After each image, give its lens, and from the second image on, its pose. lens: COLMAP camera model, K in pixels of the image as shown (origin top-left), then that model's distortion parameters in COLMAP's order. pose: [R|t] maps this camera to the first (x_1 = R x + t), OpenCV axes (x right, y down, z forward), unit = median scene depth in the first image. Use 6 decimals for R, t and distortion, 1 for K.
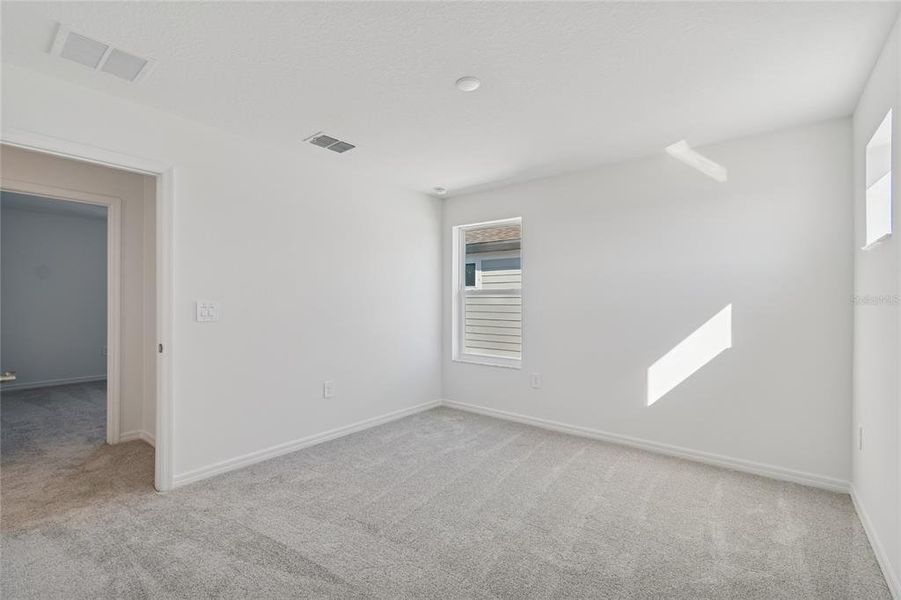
lens RADIAL K [[407.1, 0, 438.0], [0, 407.1, 297.9], [0, 0, 1]] dist [0.001002, 0.000115]
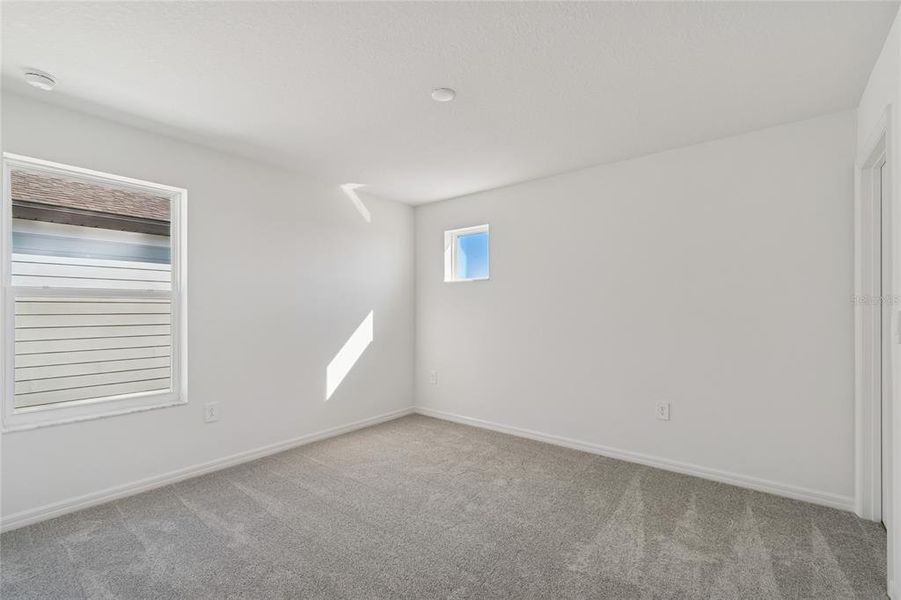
lens RADIAL K [[398.2, 0, 451.9], [0, 398.2, 306.4], [0, 0, 1]] dist [0.001156, 0.000110]
pose [[0.002421, 0.005586, 0.999981, -0.622705], [-0.001909, 0.999983, -0.005581, 0.009254], [-0.999995, -0.001895, 0.002432, 0.674268]]
